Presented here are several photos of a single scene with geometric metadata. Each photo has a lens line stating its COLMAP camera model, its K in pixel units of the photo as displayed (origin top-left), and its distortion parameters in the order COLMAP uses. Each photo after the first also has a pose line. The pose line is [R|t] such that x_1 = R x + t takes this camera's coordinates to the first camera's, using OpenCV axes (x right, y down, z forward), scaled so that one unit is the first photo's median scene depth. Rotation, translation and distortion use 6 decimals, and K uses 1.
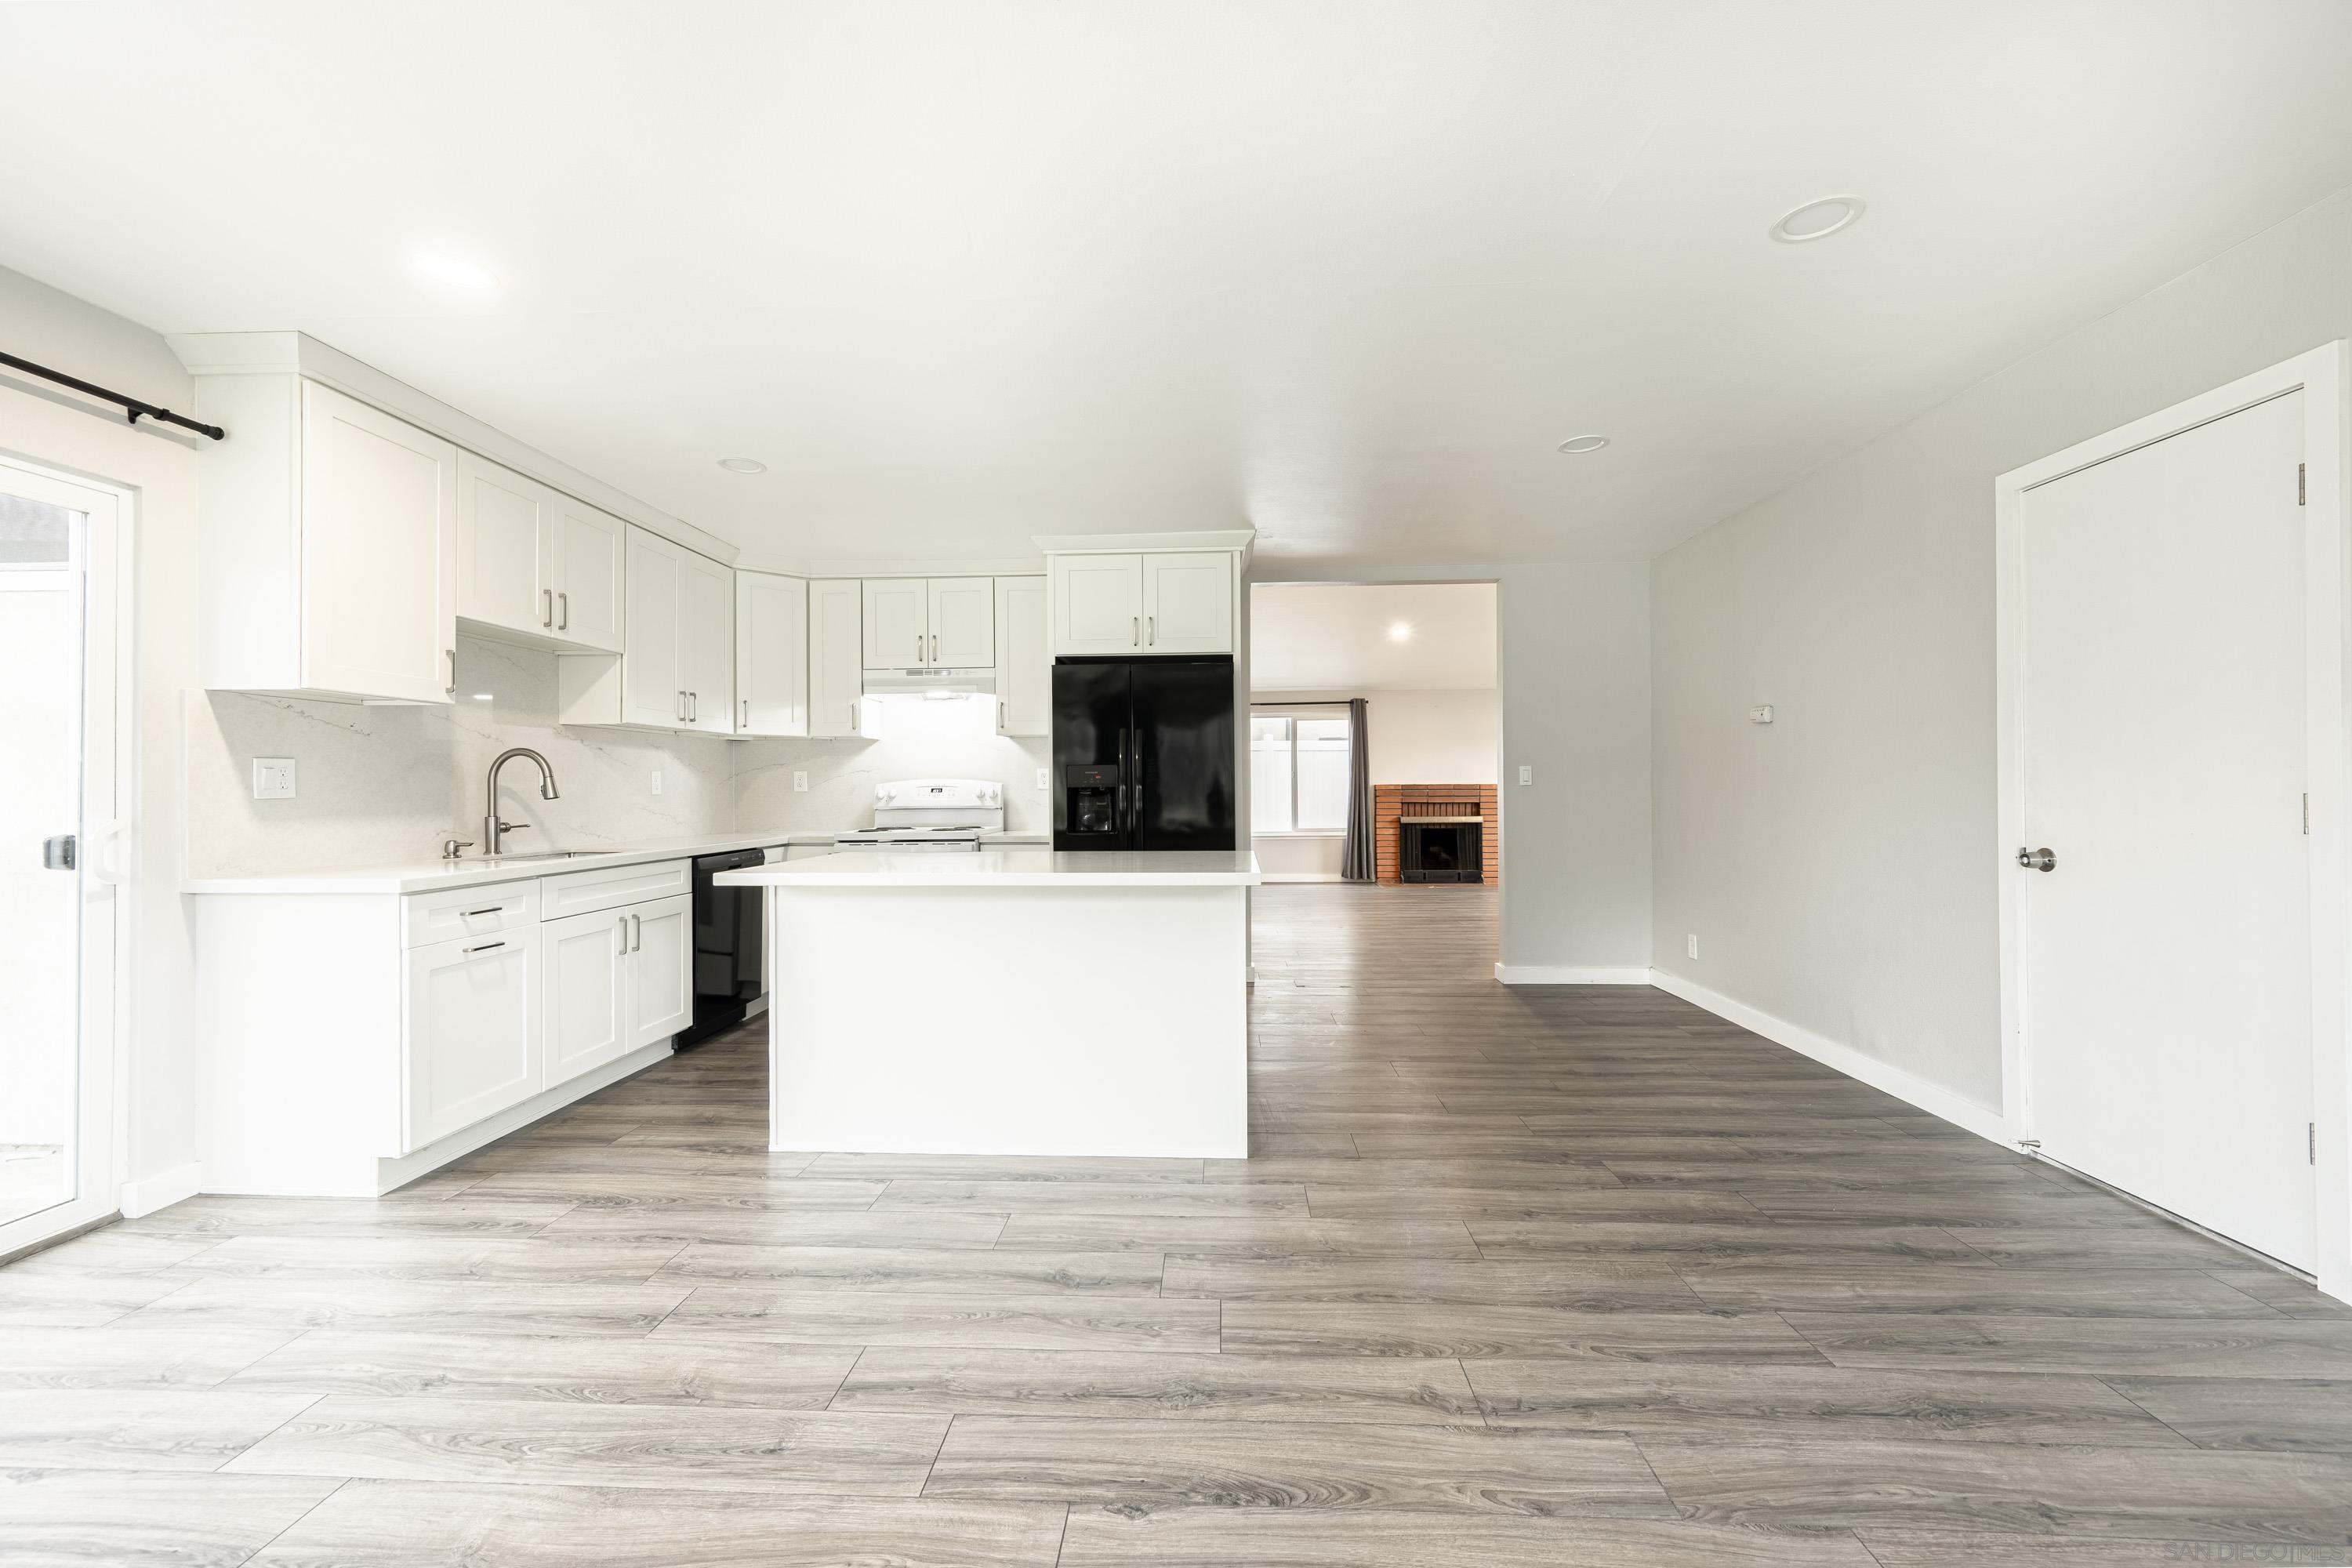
lens RADIAL K [[925.9, 0, 1166.0], [0, 925.9, 774.1], [0, 0, 1]] dist [0.001946, -0.000061]
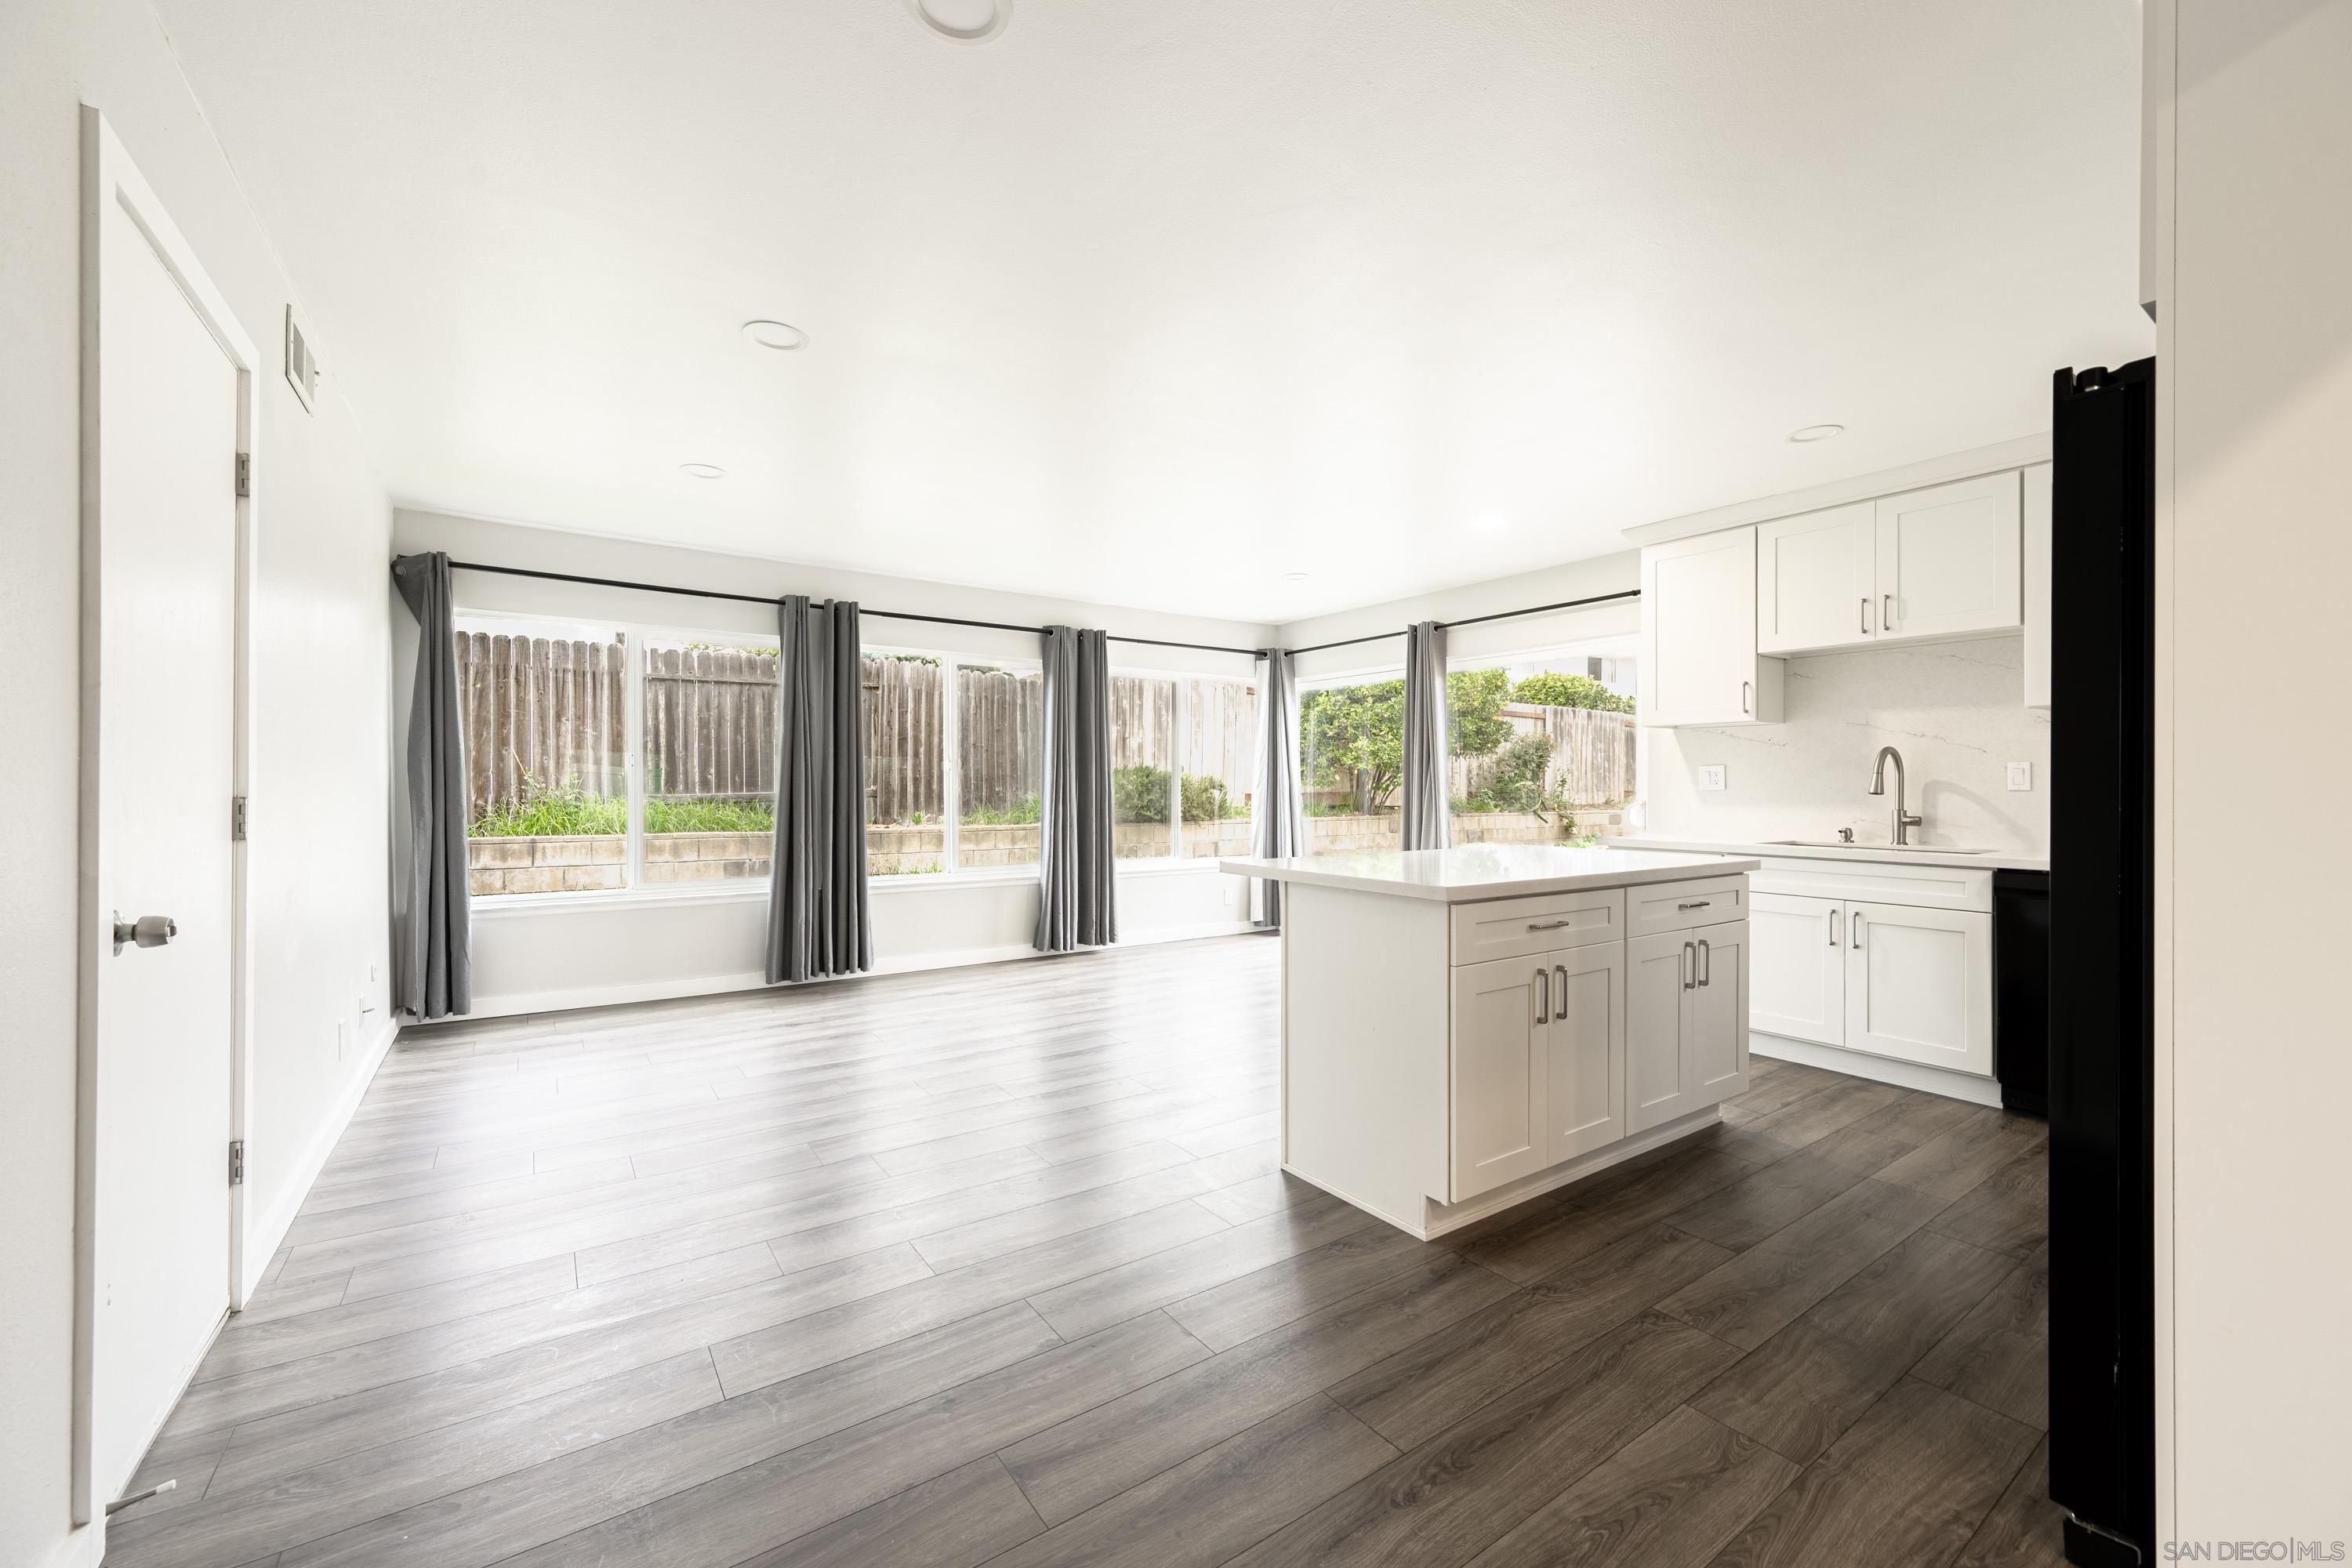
lens RADIAL K [[925.9, 0, 1189.3], [0, 925.9, 789.6], [0, 0, 1]] dist [0.001946, -0.000061]
pose [[-0.779596, 0.008464, -0.626226, 0.201370], [0.011681, 0.999931, -0.001026, 0.004522], [0.626174, -0.008115, -0.779641, 0.445245]]
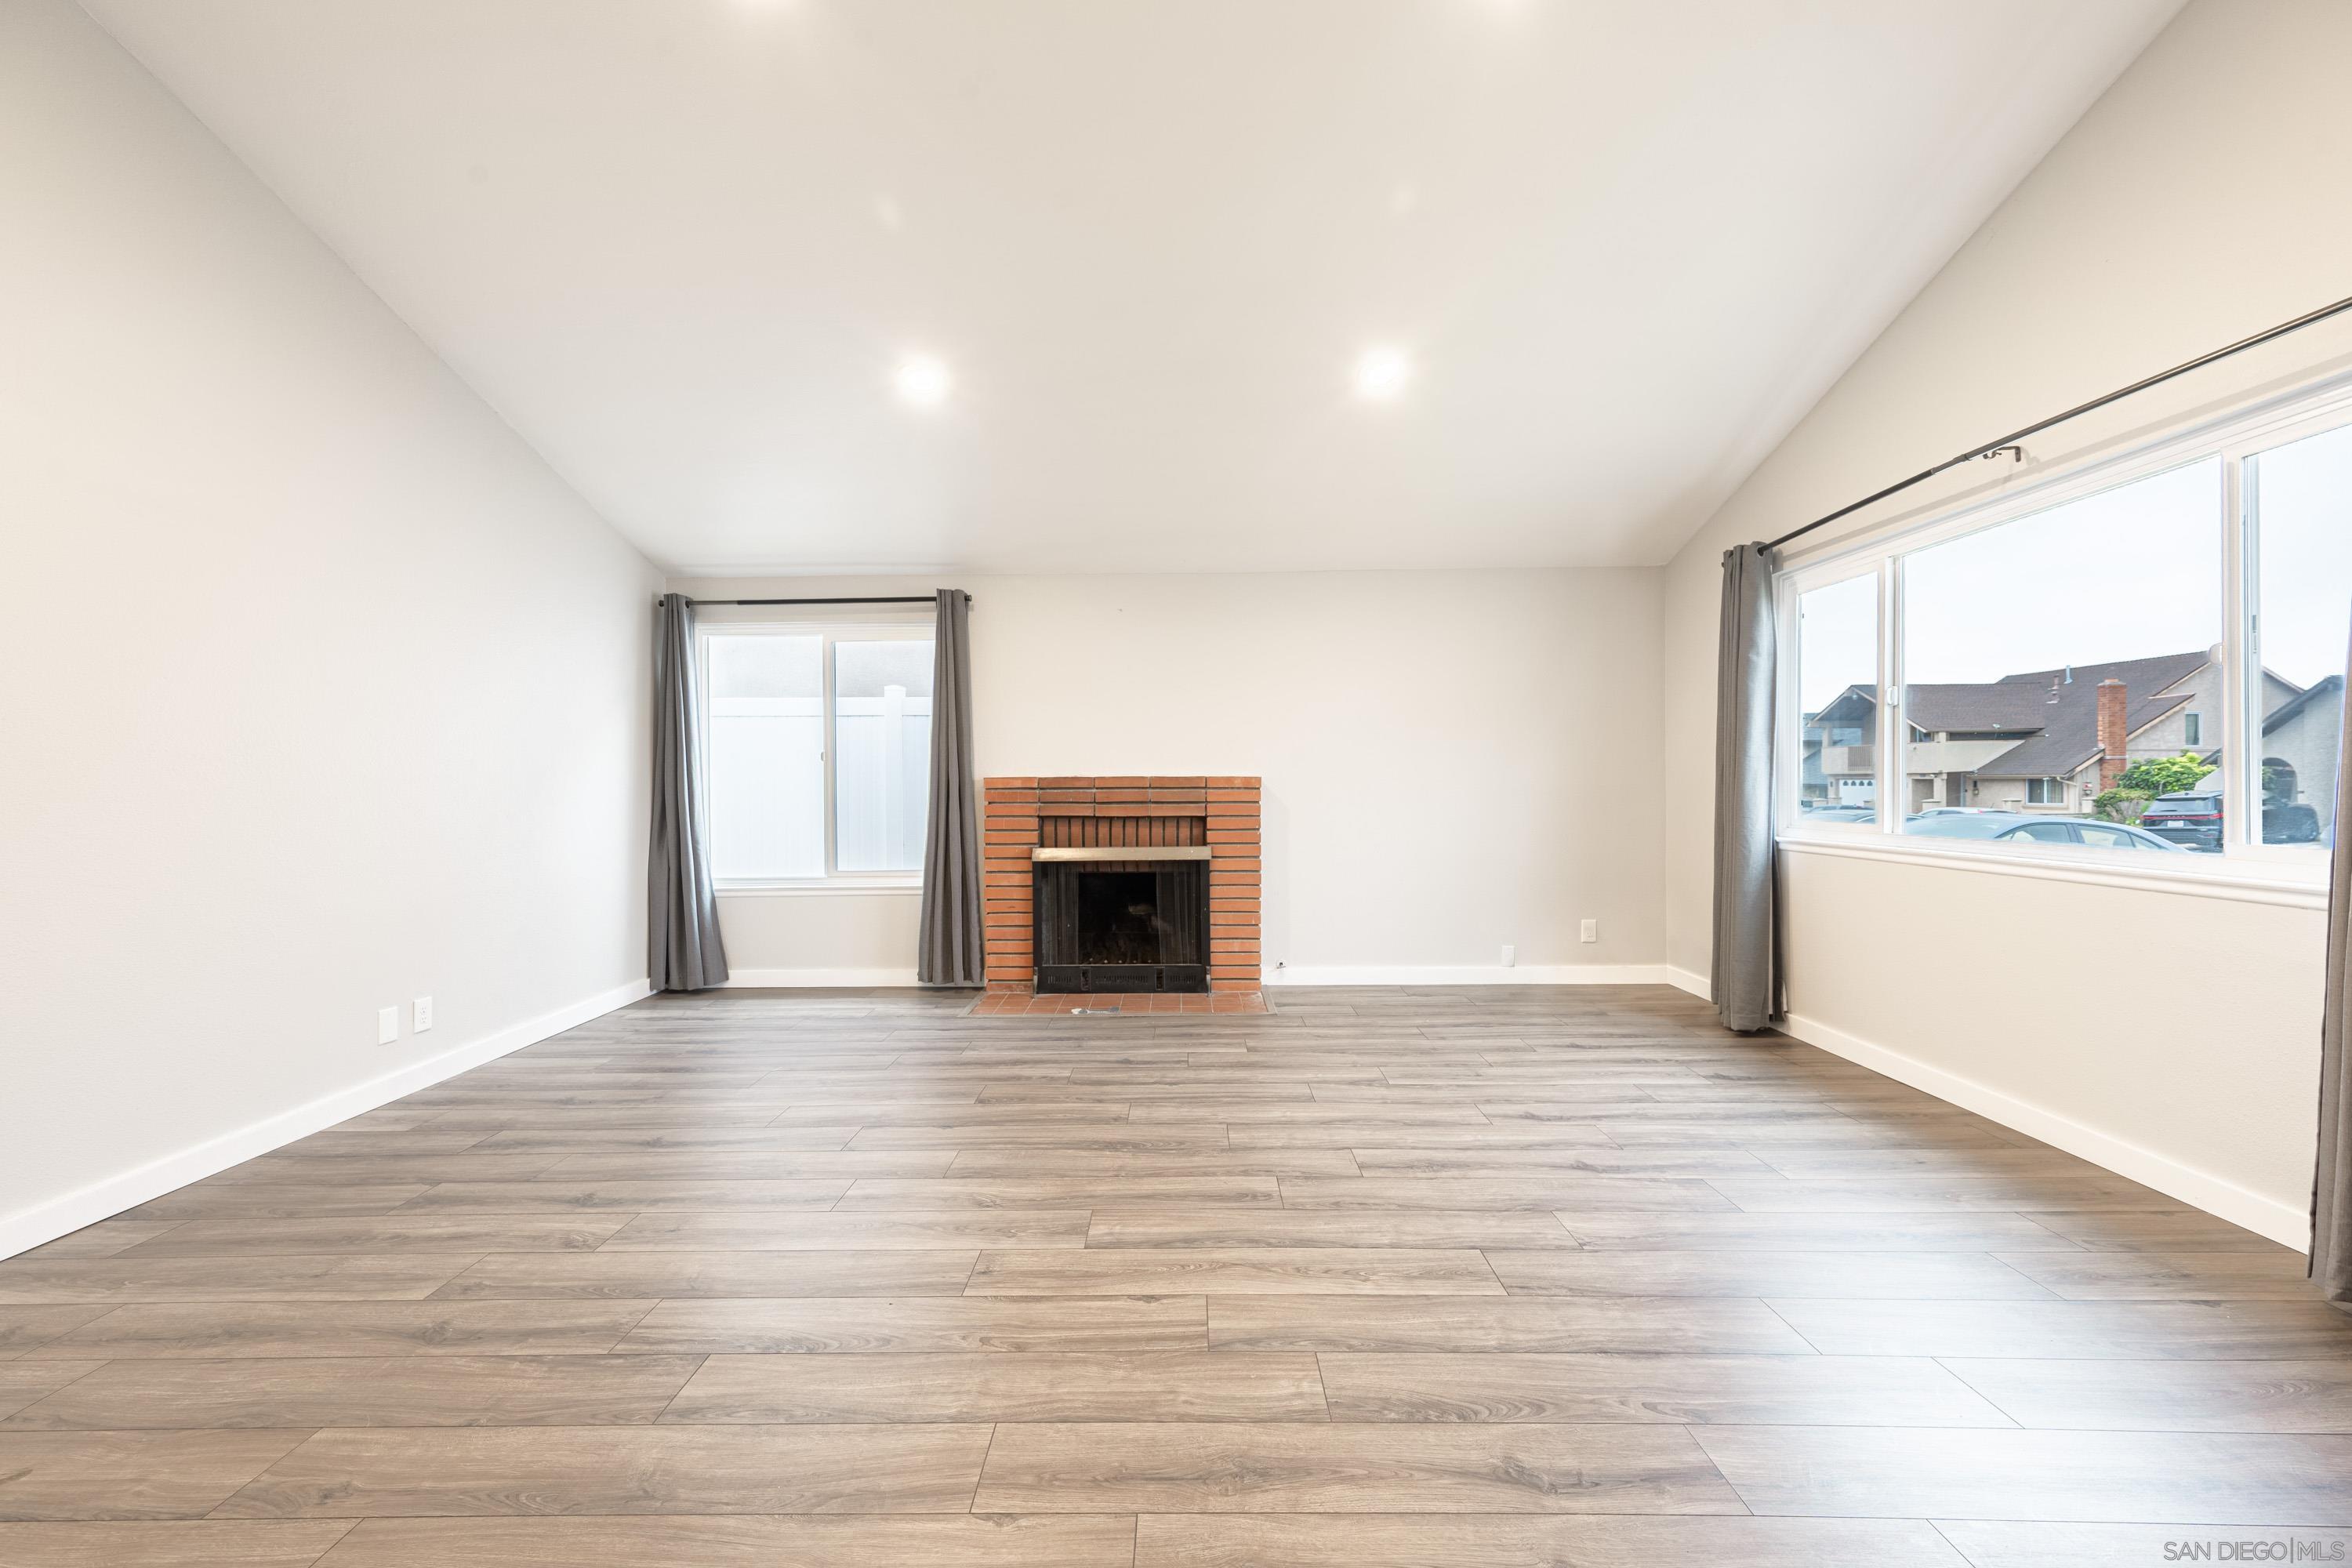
lens RADIAL K [[925.9, 0, 1181.2], [0, 925.9, 790.6], [0, 0, 1]] dist [0.001946, -0.000061]
pose [[0.998399, -0.004898, 0.056359, 0.299177], [0.003521, 0.999694, 0.024502, 0.006683], [-0.056462, -0.024265, 0.998110, 0.539053]]
